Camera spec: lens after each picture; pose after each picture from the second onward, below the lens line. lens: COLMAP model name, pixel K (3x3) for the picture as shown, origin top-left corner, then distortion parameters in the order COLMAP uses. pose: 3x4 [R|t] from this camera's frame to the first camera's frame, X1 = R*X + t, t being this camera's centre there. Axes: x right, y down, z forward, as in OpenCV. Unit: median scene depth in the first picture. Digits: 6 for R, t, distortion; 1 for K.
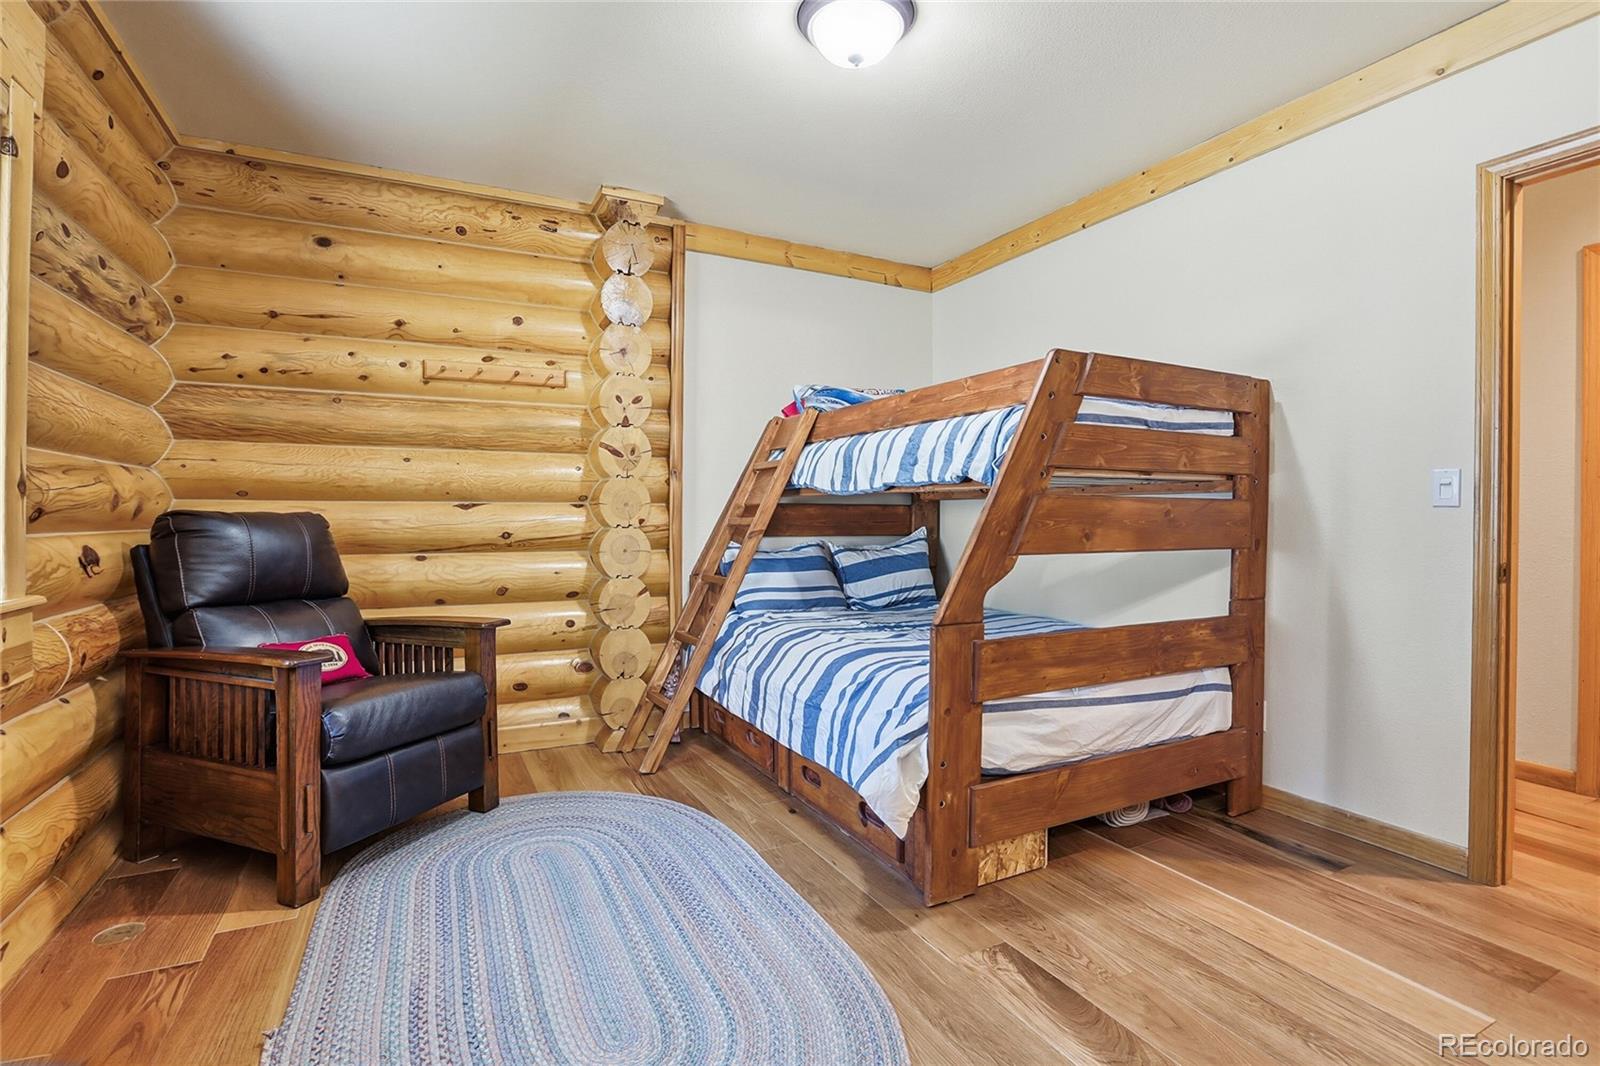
lens RADIAL K [[734.0, 0, 793.1], [0, 734.0, 522.8], [0, 0, 1]] dist [-0.063528, 0.022862]
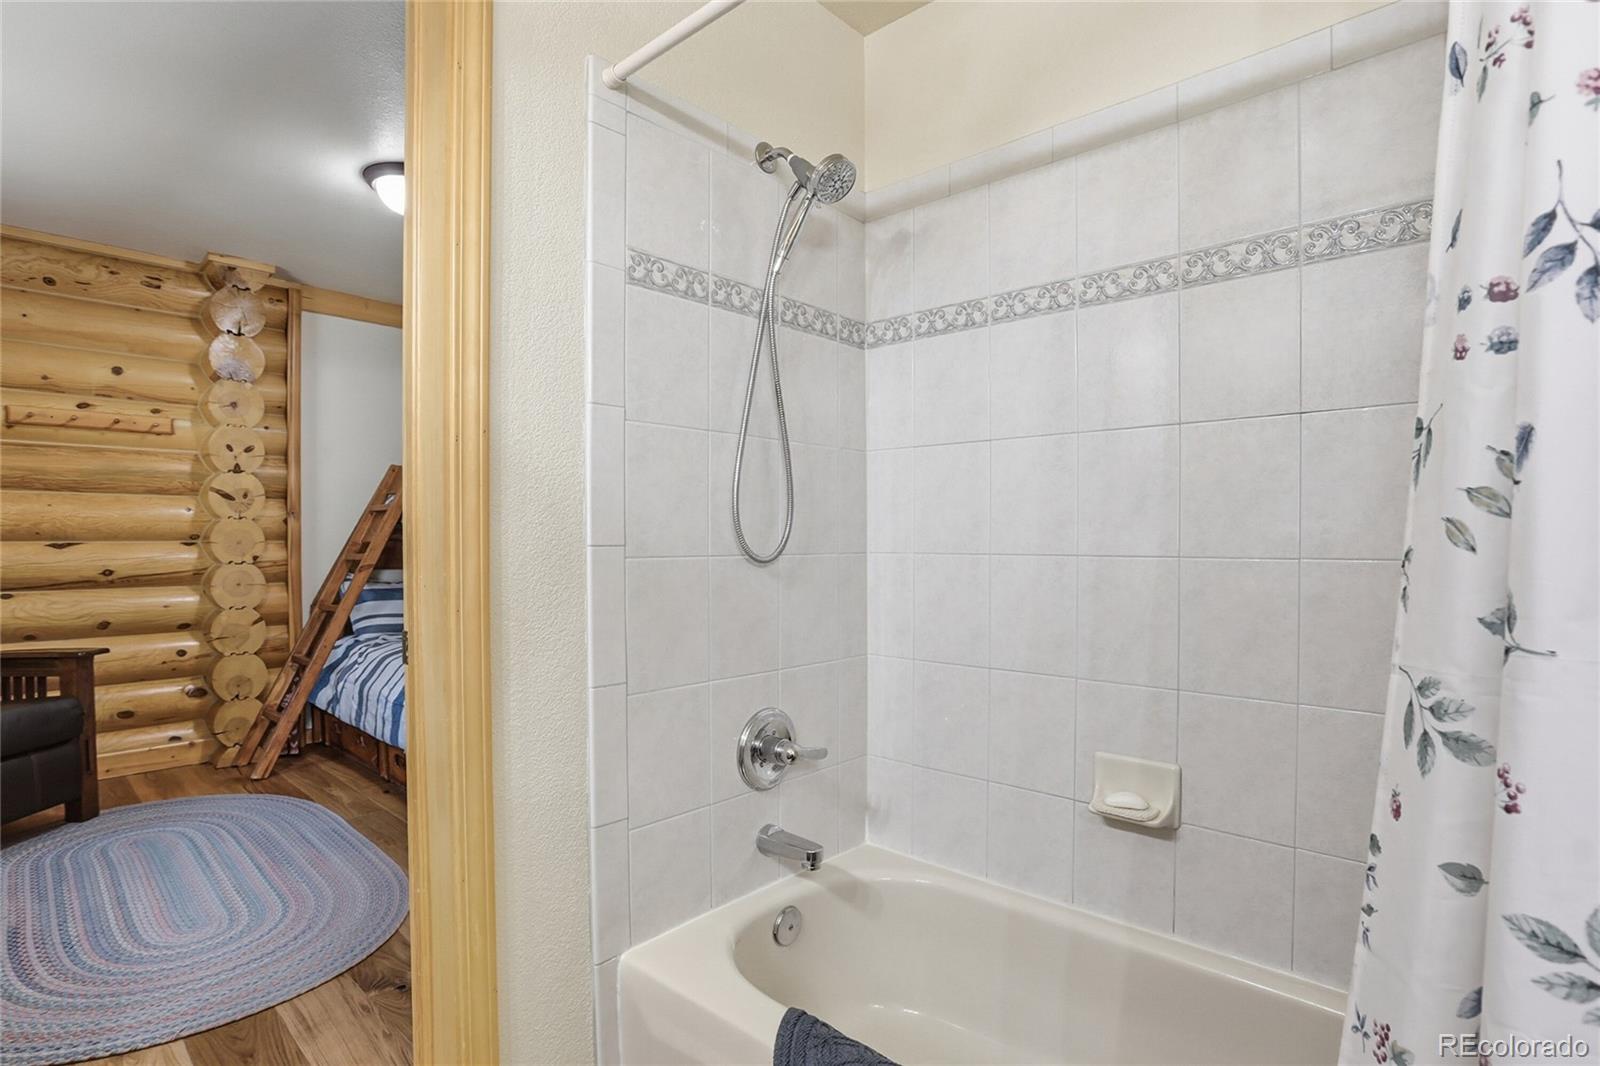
lens RADIAL K [[774.0, 0, 795.8], [0, 774.0, 551.7], [0, 0, 1]] dist [-0.038275, 0.007983]
pose [[0.939747, -0.008277, 0.341769, 0.172488], [0.005218, 0.999938, 0.009868, -0.018744], [-0.341830, -0.007490, 0.939732, -0.373567]]
